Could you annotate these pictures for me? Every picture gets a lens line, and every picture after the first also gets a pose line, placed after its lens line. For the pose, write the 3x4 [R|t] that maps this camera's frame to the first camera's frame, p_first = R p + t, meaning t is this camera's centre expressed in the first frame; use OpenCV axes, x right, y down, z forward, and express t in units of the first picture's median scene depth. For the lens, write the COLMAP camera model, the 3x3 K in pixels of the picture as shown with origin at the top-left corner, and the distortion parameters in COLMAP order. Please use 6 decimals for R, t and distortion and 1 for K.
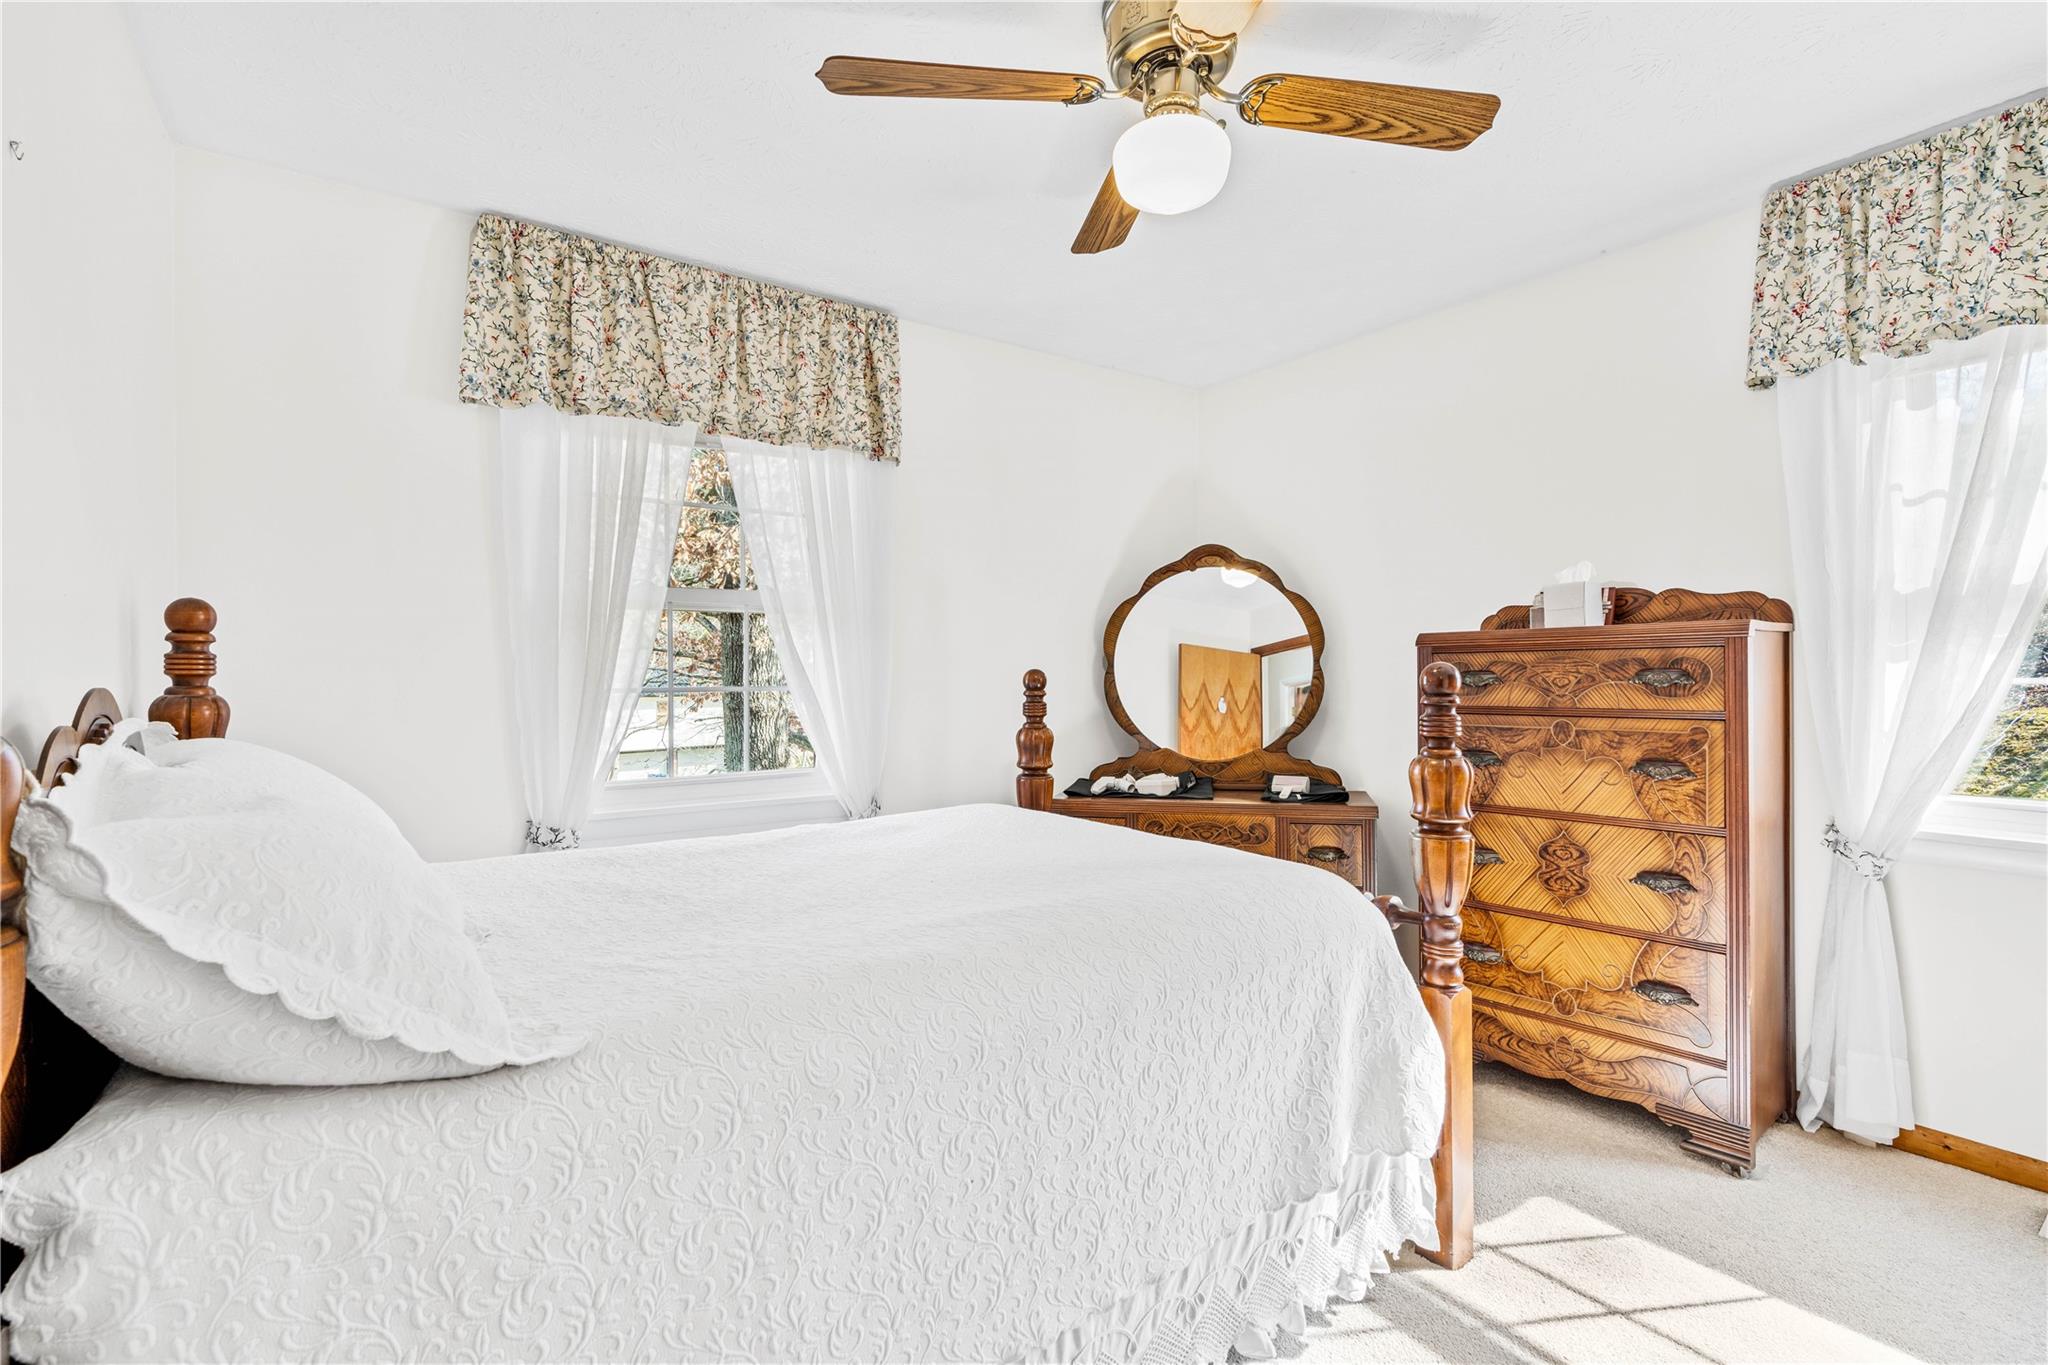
lens RADIAL K [[938.3, 0, 1028.3], [0, 938.3, 656.7], [0, 0, 1]] dist [-0.000694, -0.000184]
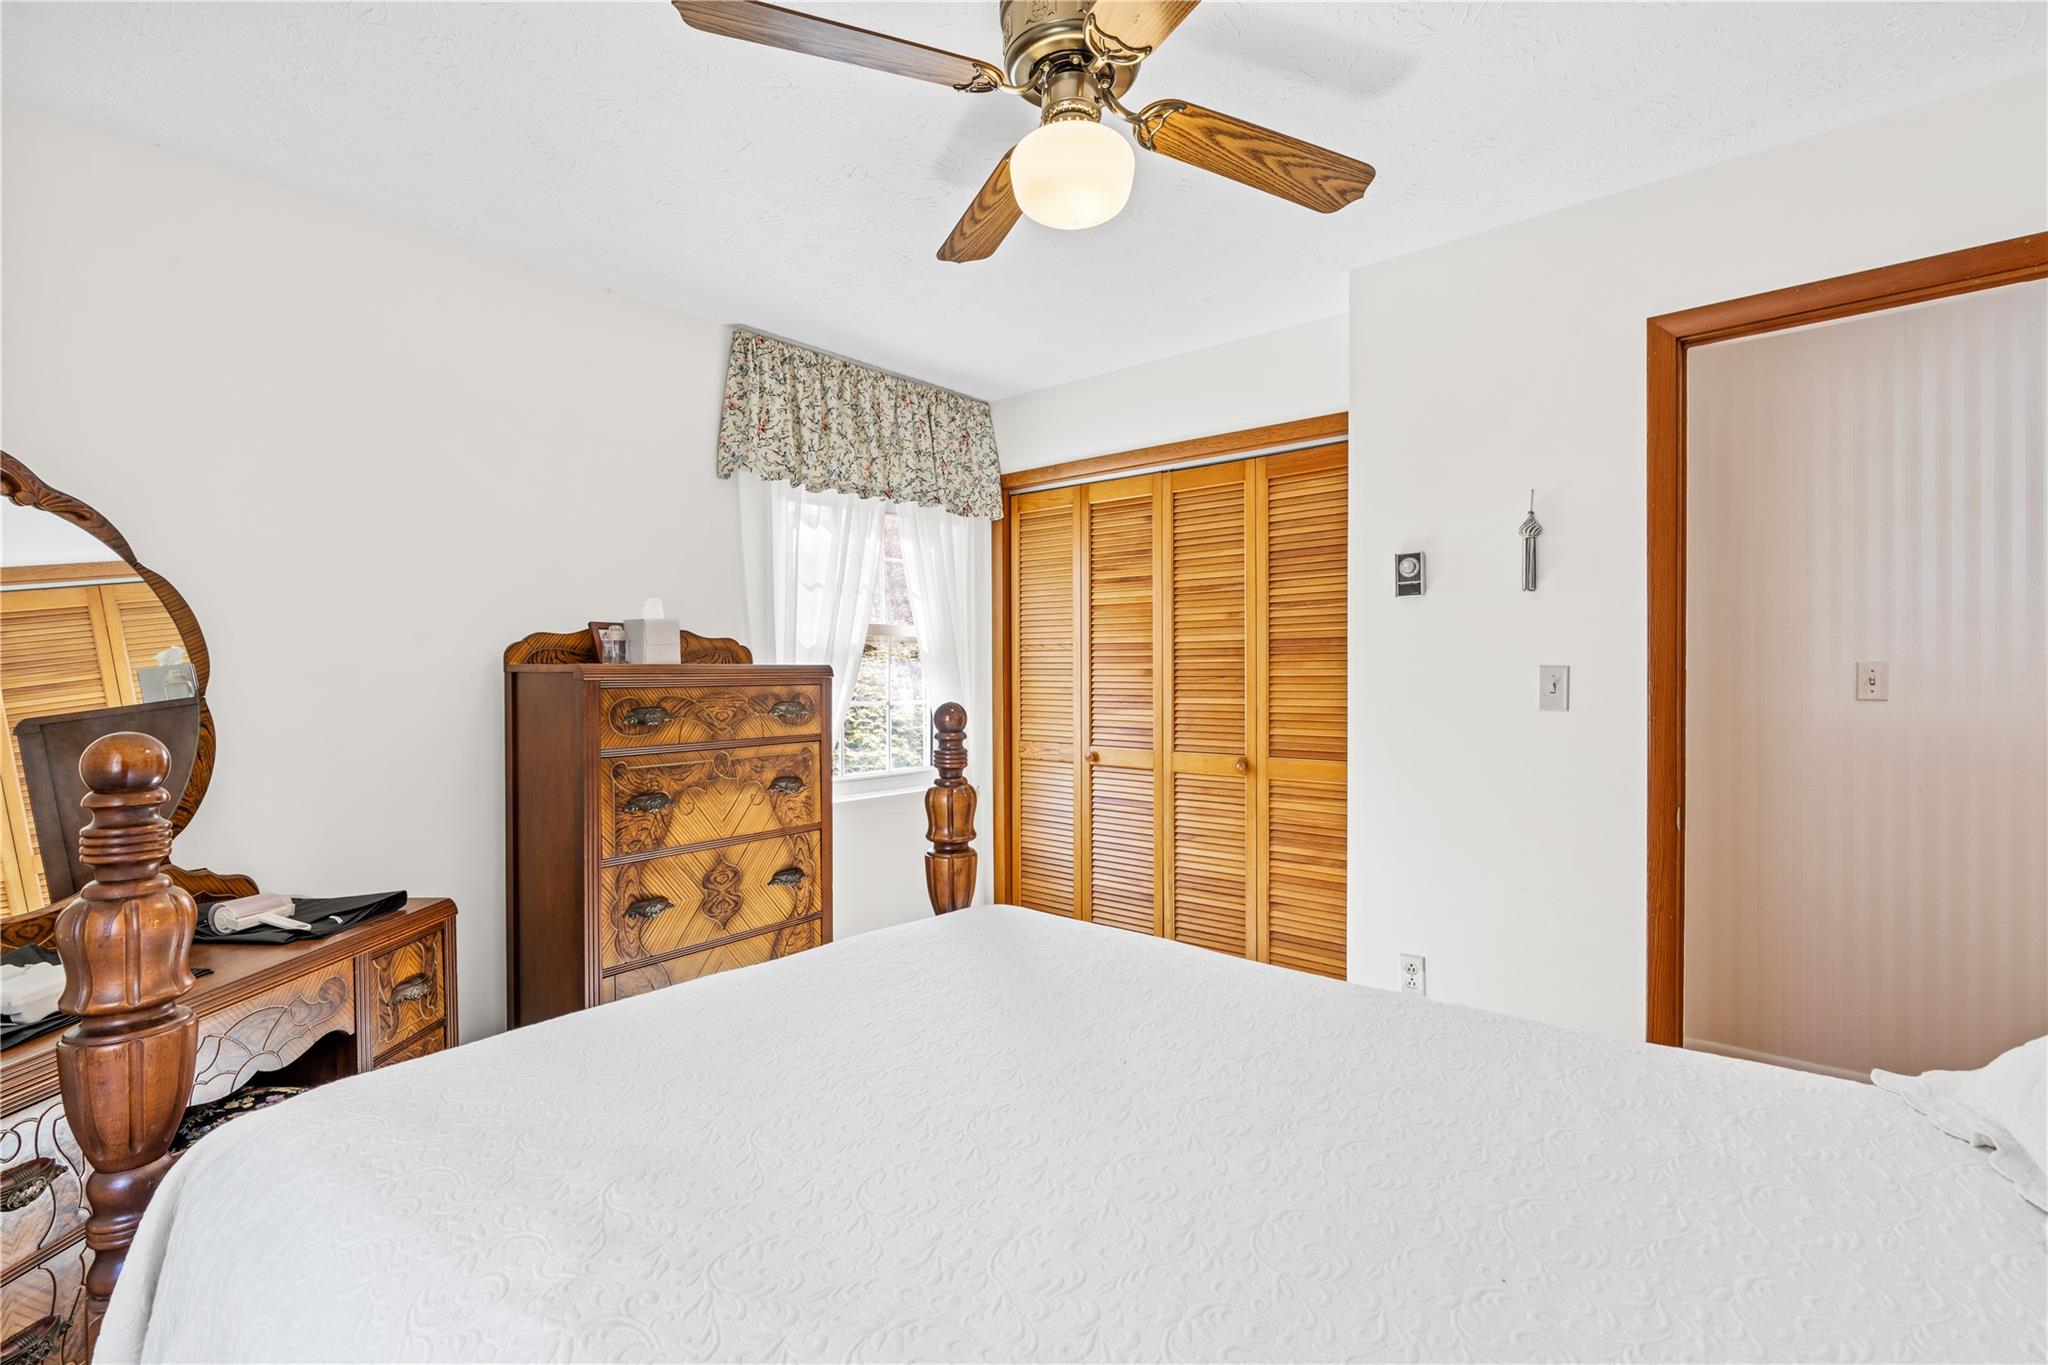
lens RADIAL K [[954.2, 0, 1025.0], [0, 954.2, 676.8], [0, 0, 1]] dist [0.002442, 0.000584]
pose [[-0.243151, 0.024045, 0.969690, -0.585310], [0.010624, 0.999699, -0.022125, 0.010332], [-0.969930, 0.004922, -0.243333, 0.966116]]
